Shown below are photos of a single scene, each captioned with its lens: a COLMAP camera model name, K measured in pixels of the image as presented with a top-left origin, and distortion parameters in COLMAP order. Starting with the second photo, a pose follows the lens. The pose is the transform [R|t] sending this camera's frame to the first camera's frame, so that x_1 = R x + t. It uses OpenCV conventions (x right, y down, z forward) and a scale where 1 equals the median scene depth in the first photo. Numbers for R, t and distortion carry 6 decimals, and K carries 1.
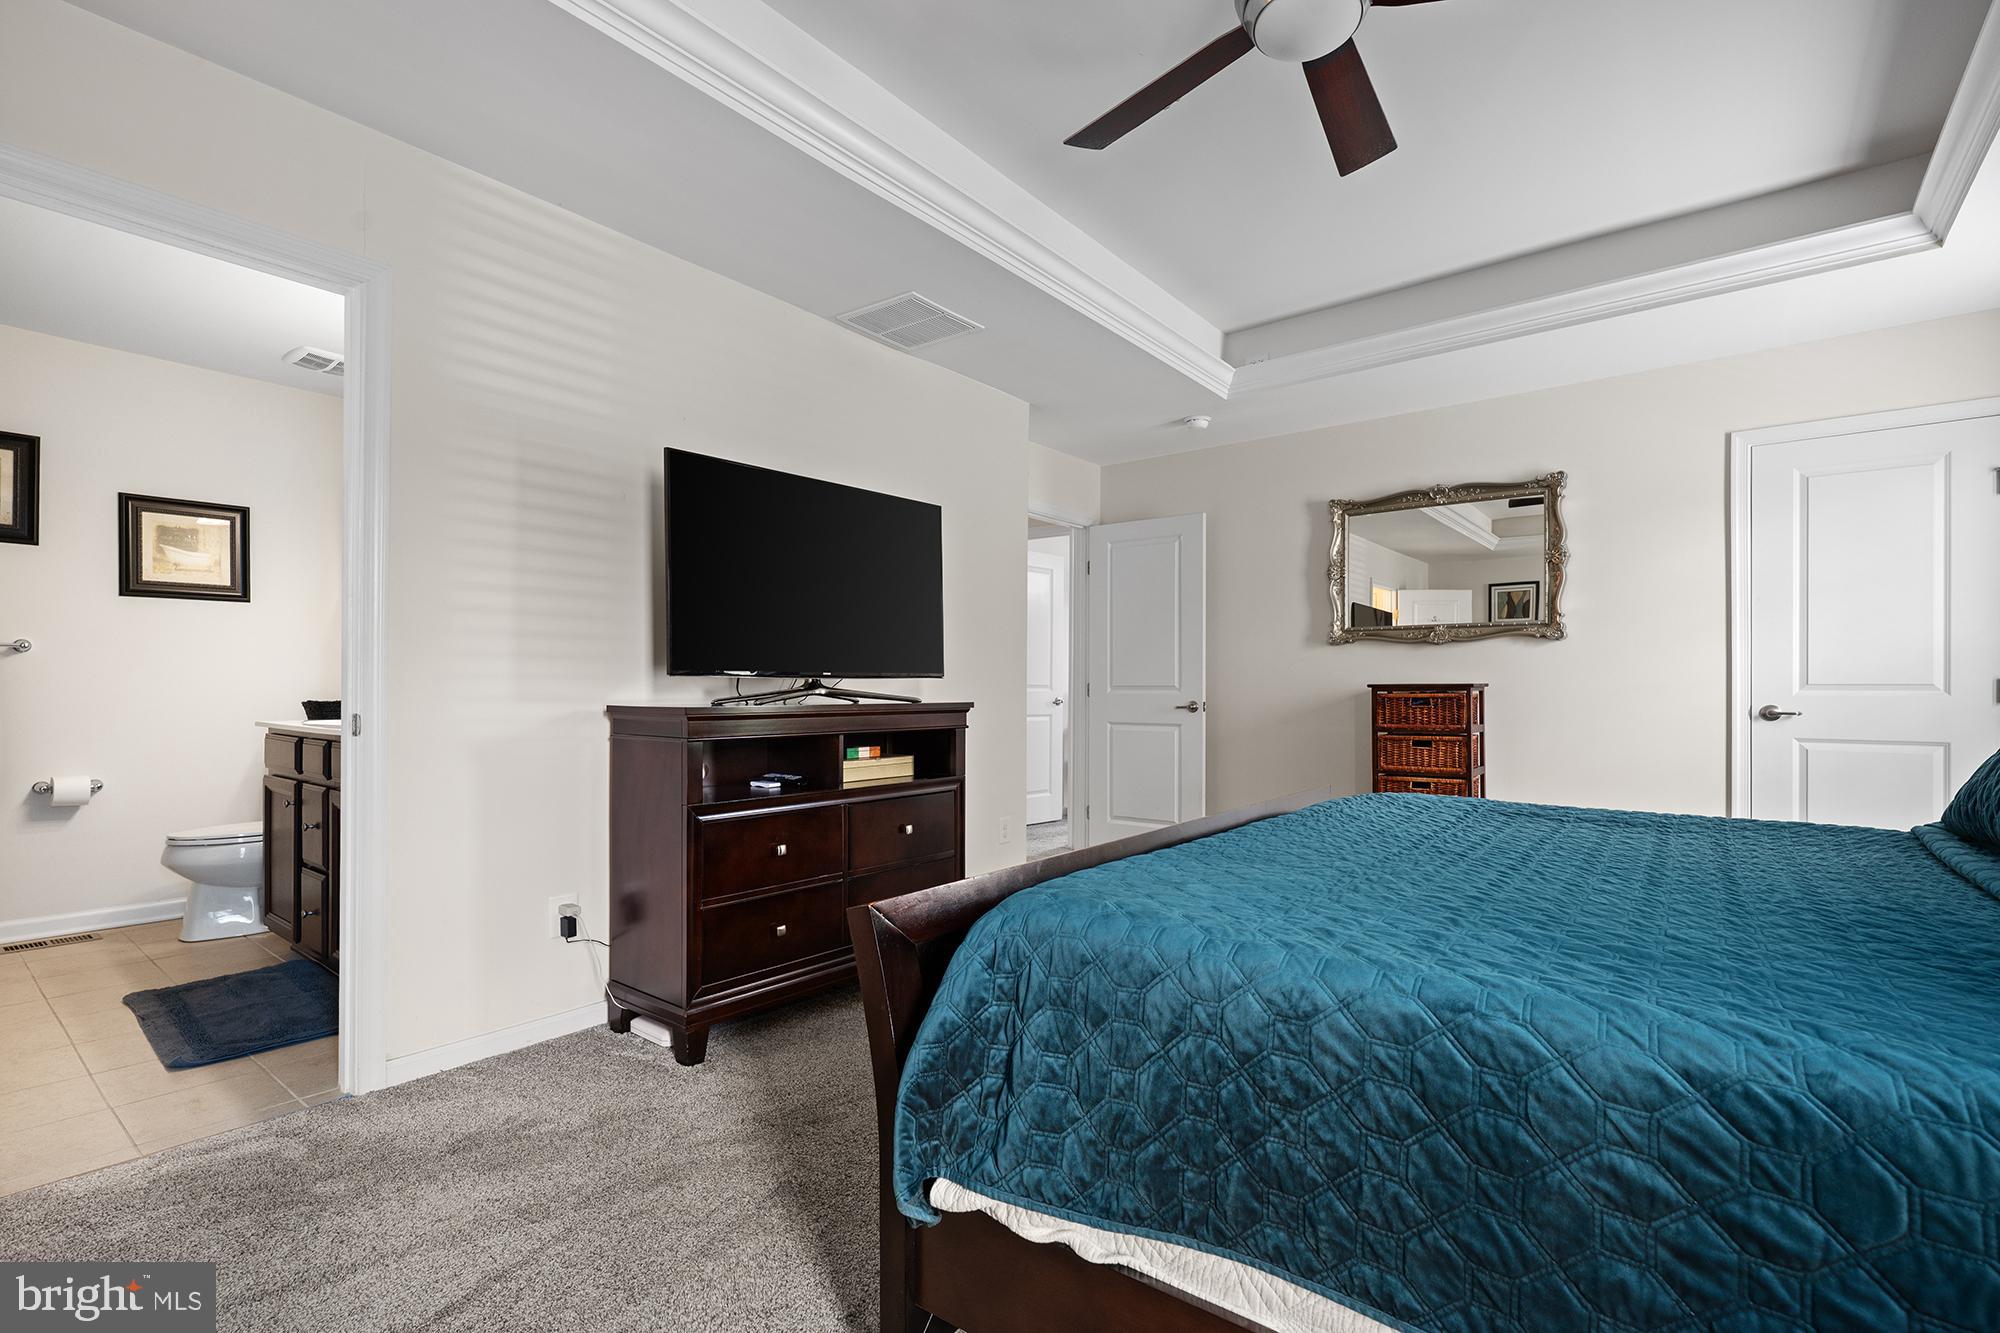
lens RADIAL K [[903.8, 0, 996.1], [0, 903.8, 685.5], [0, 0, 1]] dist [-0.003425, 0.000103]
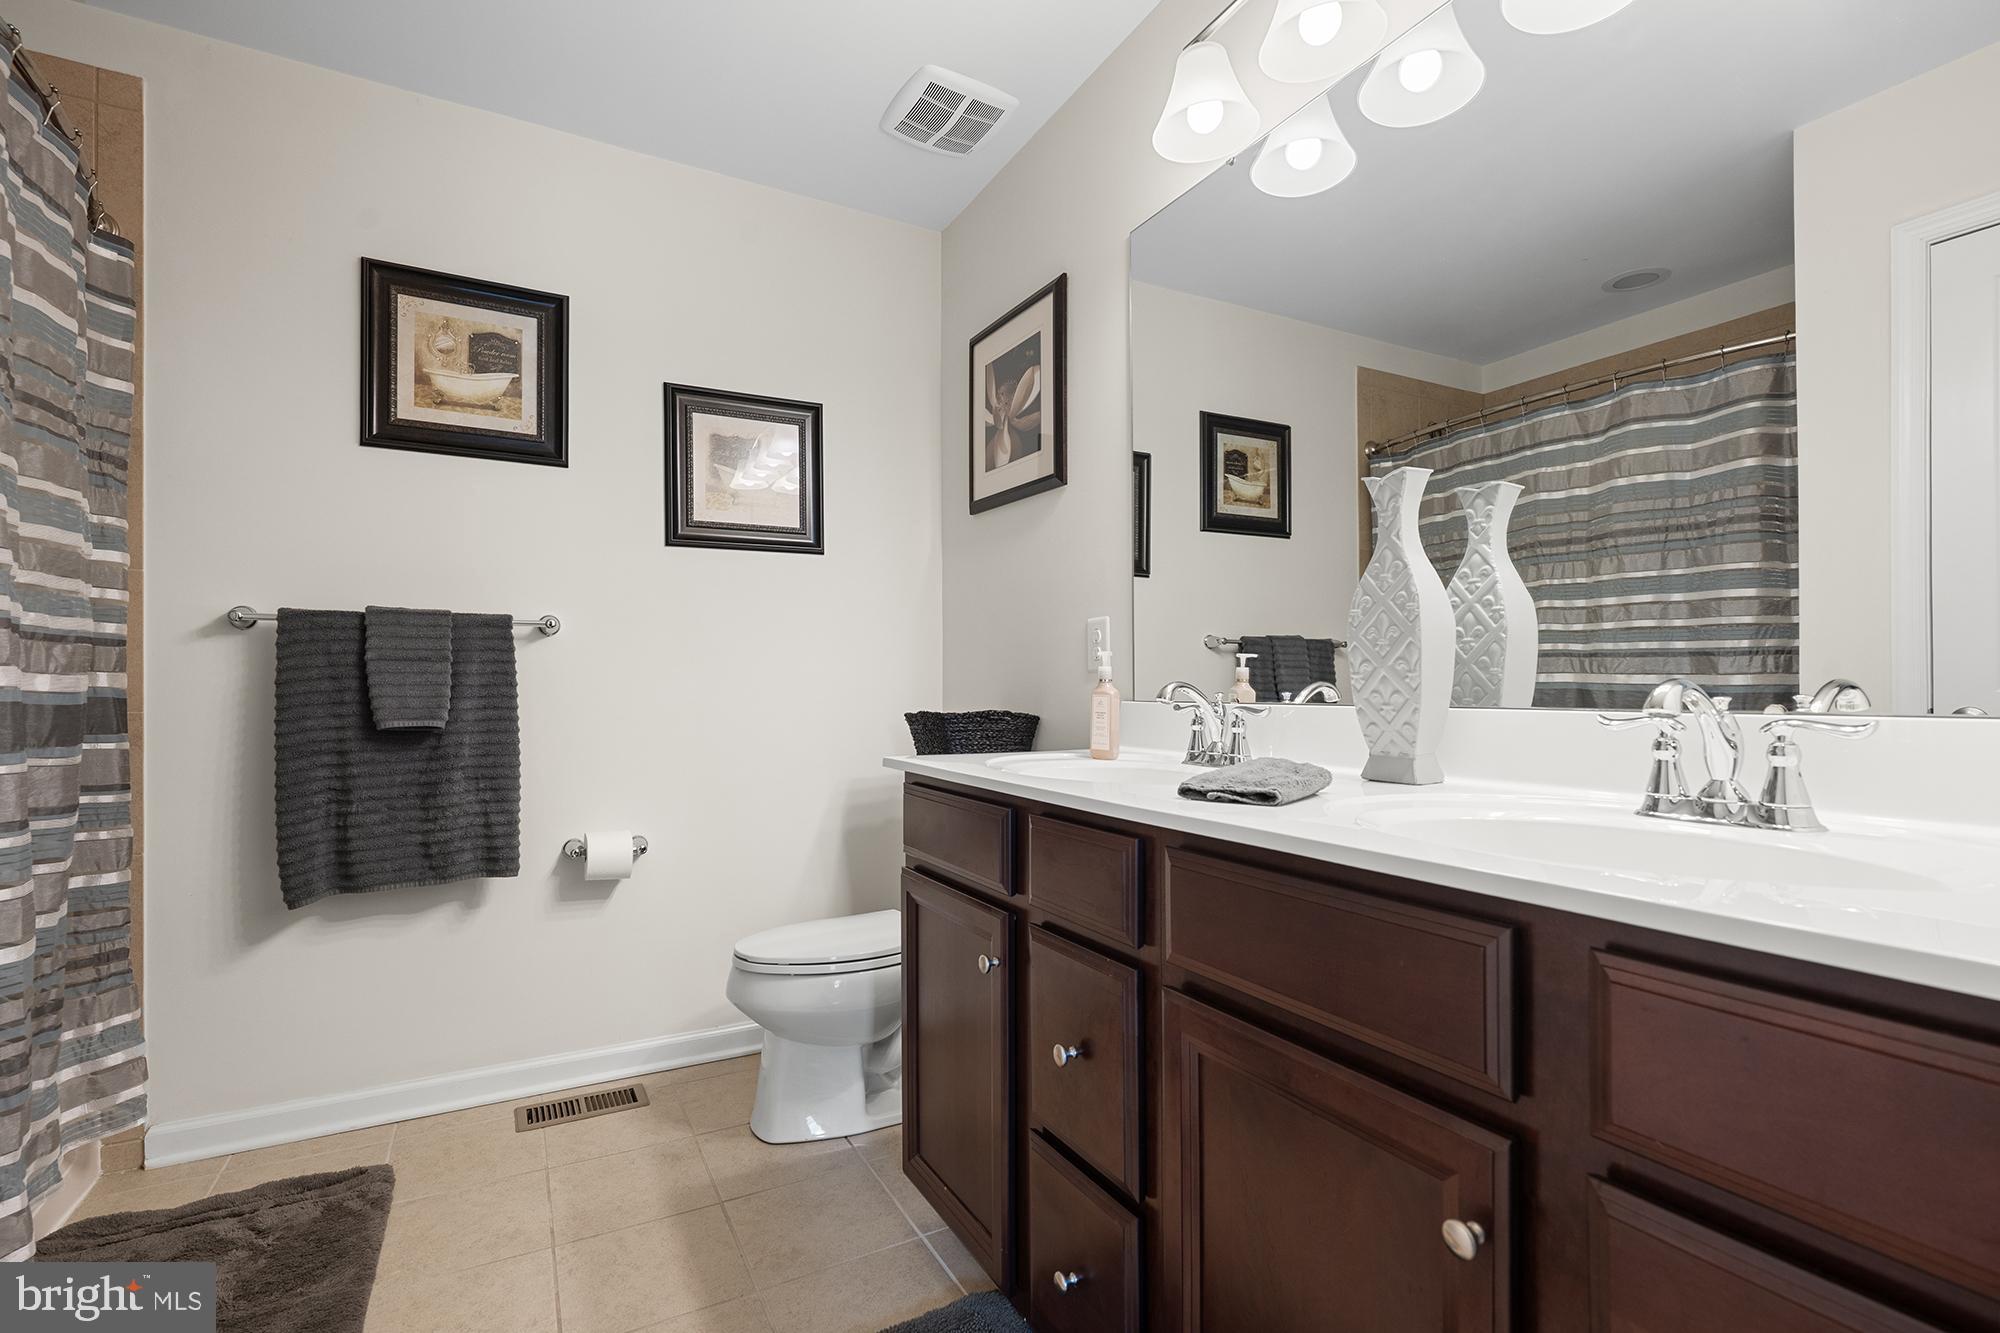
lens RADIAL K [[903.8, 0, 994.7], [0, 903.8, 686.5], [0, 0, 1]] dist [-0.003425, 0.000103]
pose [[0.915447, -0.004872, -0.402410, -0.494399], [0.005615, 0.999984, 0.000666, 0.000798], [0.402400, -0.002869, 0.915459, 0.499175]]
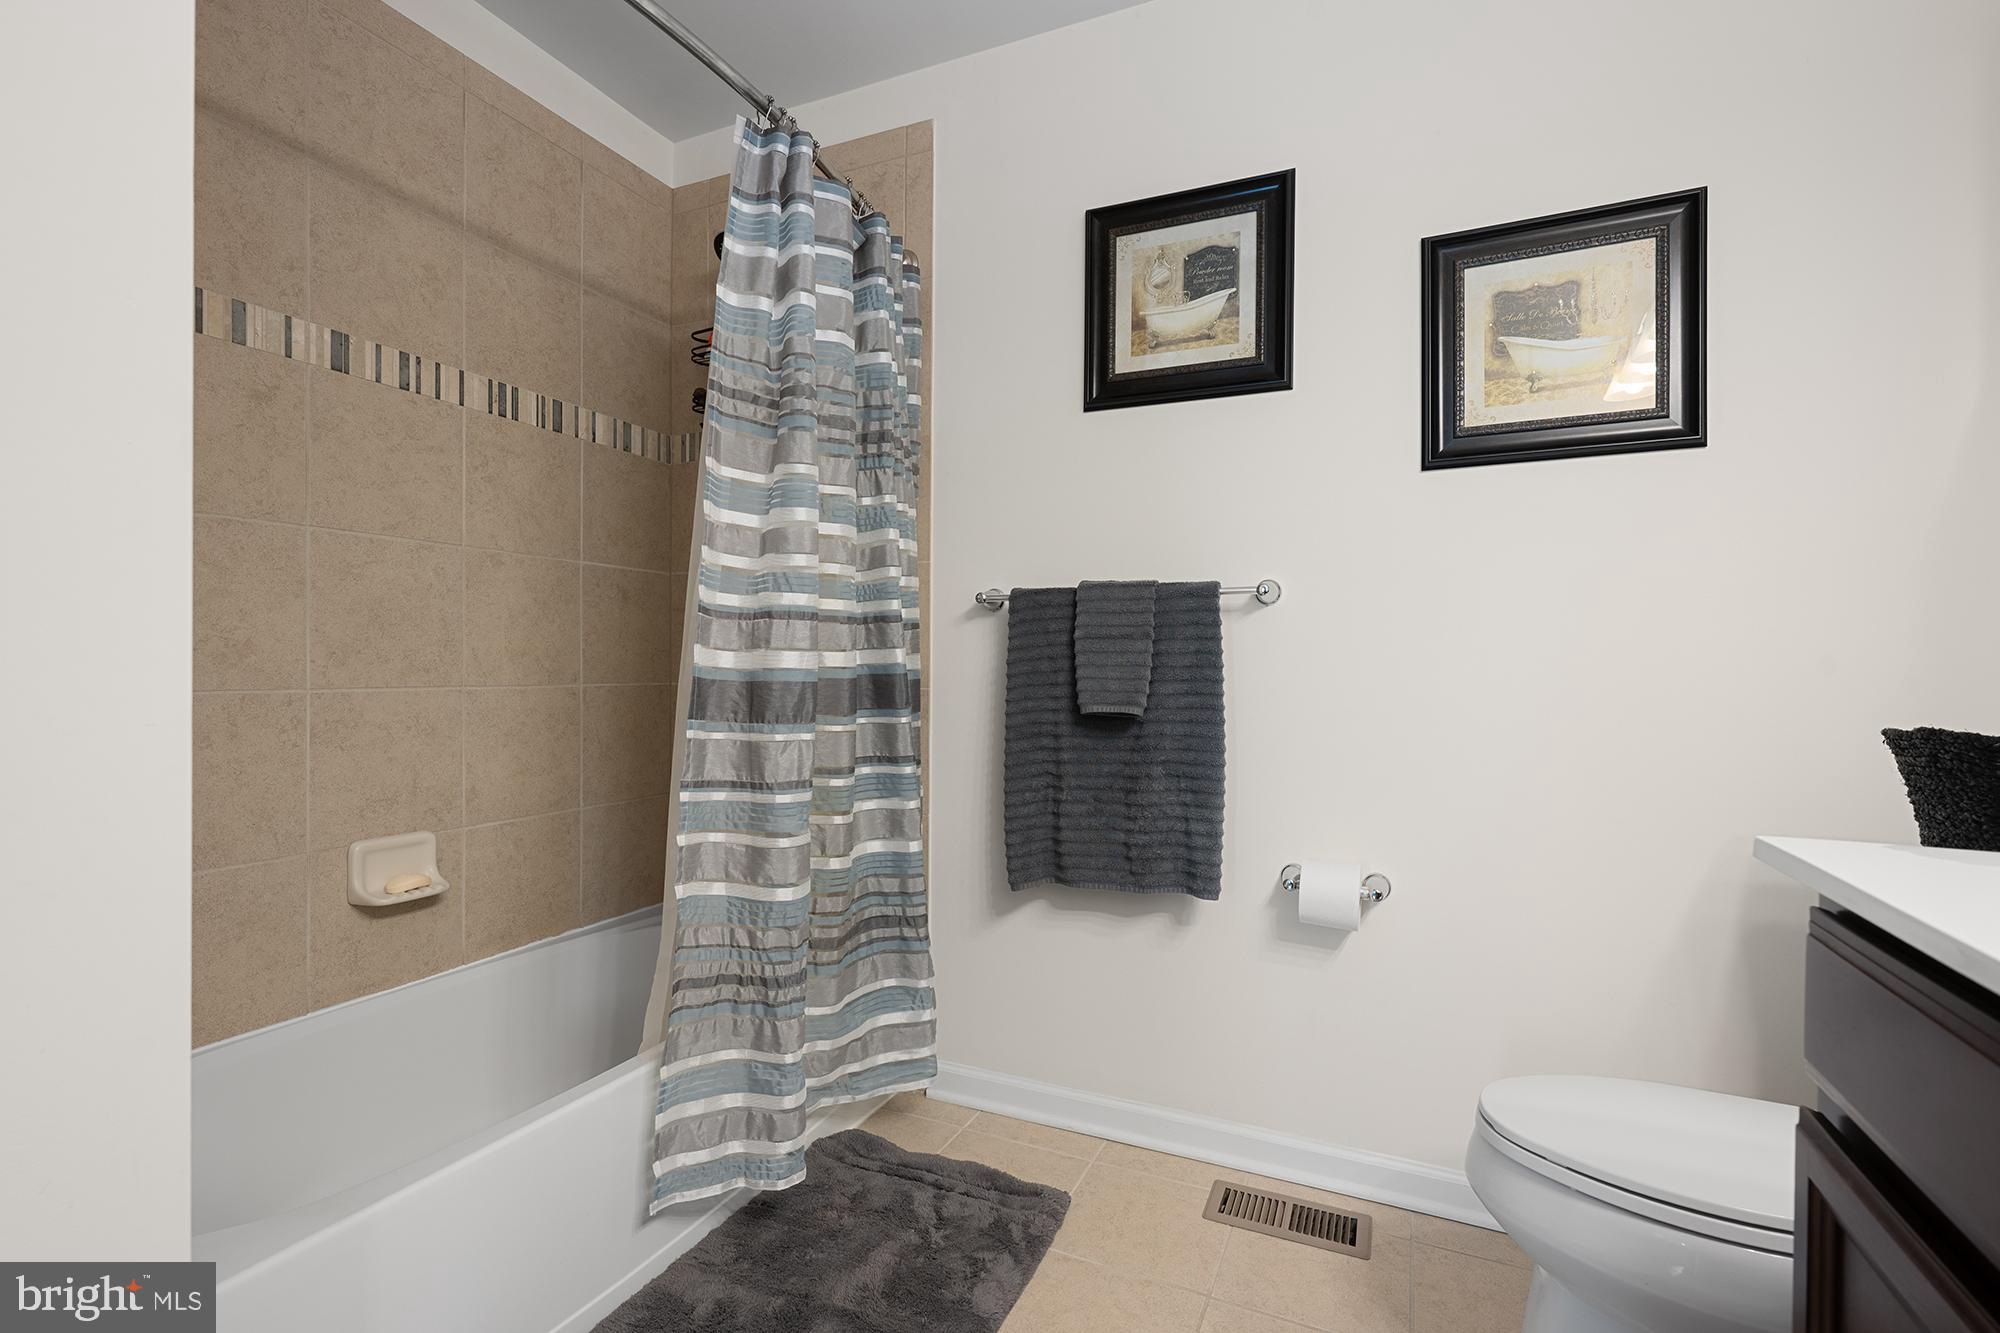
lens RADIAL K [[903.8, 0, 1009.8], [0, 903.8, 671.9], [0, 0, 1]] dist [-0.003425, 0.000103]
pose [[0.225788, 0.006886, -0.974152, -0.569089], [-0.004685, 0.999971, 0.005983, -0.001057], [0.974165, 0.003213, 0.225813, 0.684380]]
